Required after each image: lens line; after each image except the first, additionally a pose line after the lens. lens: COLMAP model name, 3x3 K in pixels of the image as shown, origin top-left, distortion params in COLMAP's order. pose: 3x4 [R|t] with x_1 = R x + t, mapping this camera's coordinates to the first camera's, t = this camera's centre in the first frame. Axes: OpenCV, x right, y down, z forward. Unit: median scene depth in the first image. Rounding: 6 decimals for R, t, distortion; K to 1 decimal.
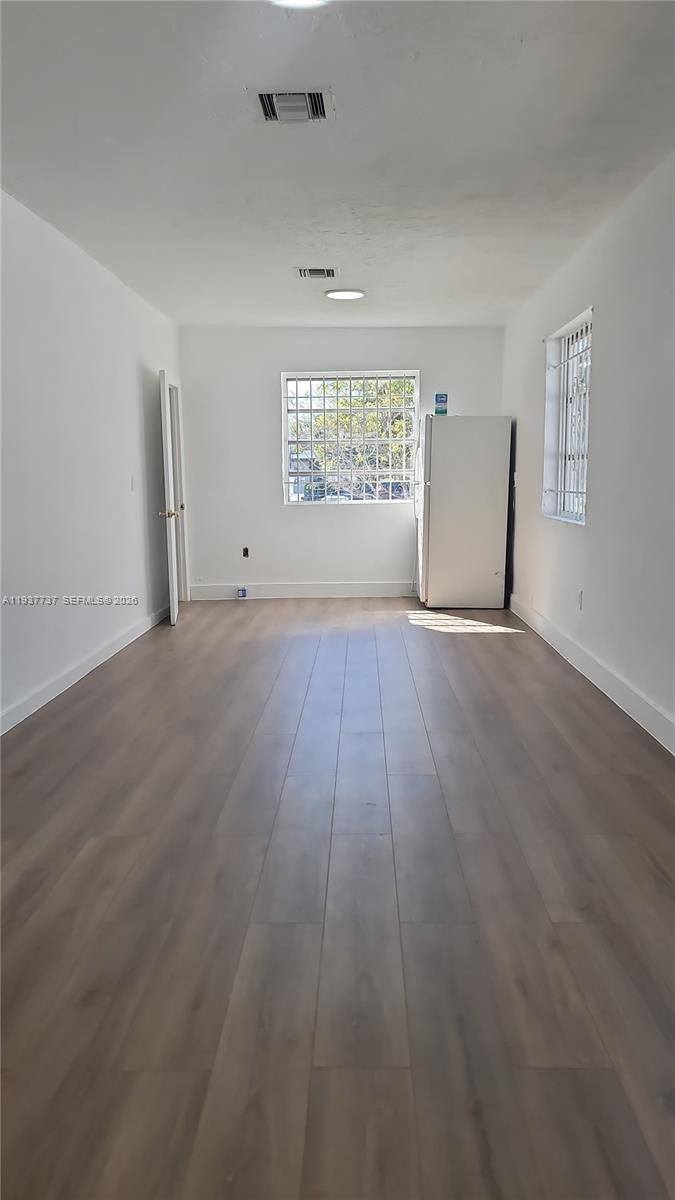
lens RADIAL K [[920.9, 0, 337.5], [0, 920.9, 600.0], [0, 0, 1]] dist [0.089342, -0.007312]
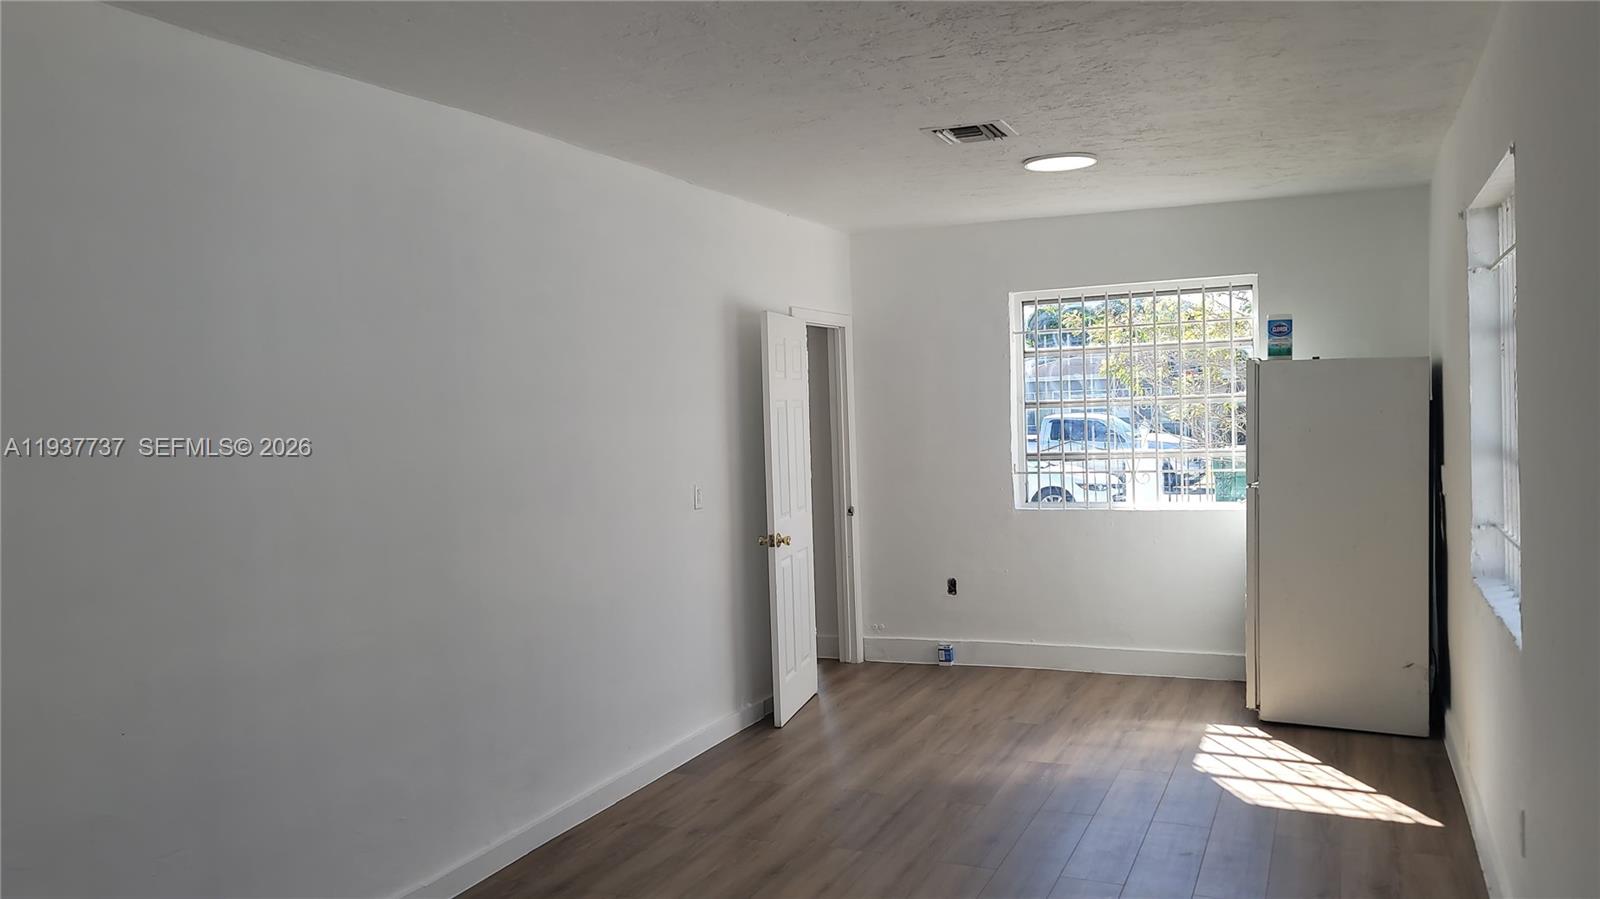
lens RADIAL K [[1227.8, 0, 795.3], [0, 1227.8, 440.2], [0, 0, 1]] dist [0.089342, -0.007312]
pose [[0.922636, -0.005932, -0.385627, 0.120743], [-0.032785, 0.995056, -0.093746, -0.070566], [0.384277, 0.099136, 0.917880, 0.220404]]
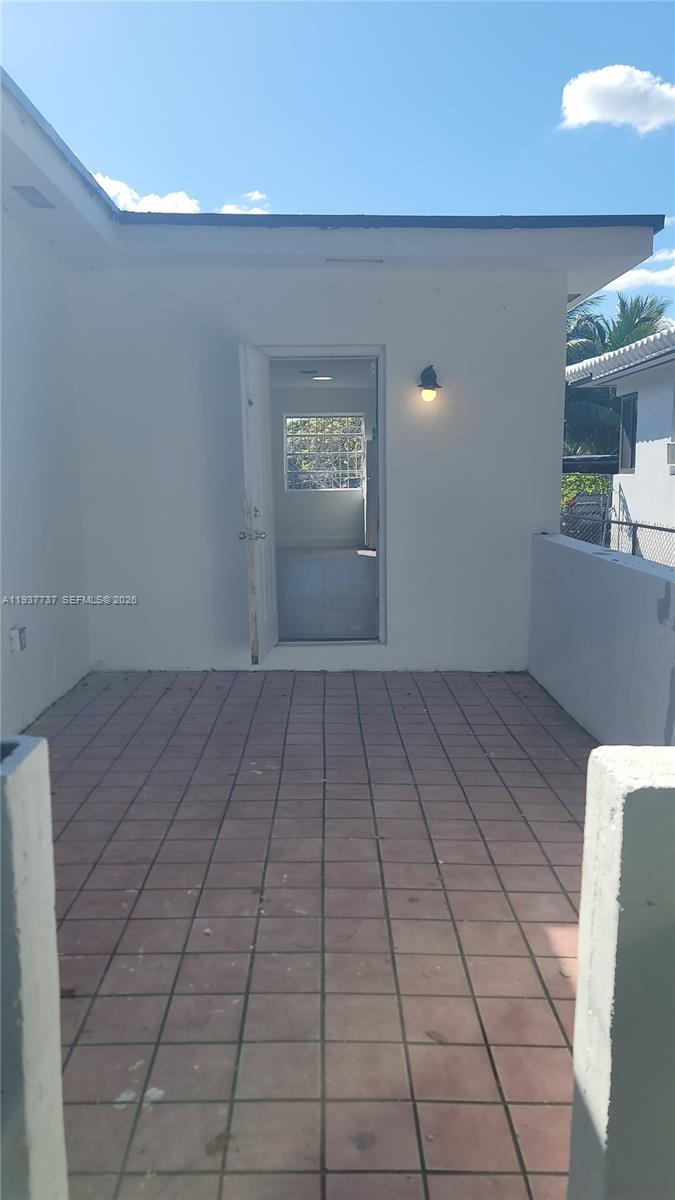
lens RADIAL K [[920.9, 0, 337.5], [0, 920.9, 600.0], [0, 0, 1]] dist [0.089342, -0.007312]
pose [[0.999314, -0.002853, 0.036912, -0.026285], [0.002838, 0.999996, 0.000455, 0.099315], [-0.036913, -0.000350, 0.999318, -0.716636]]
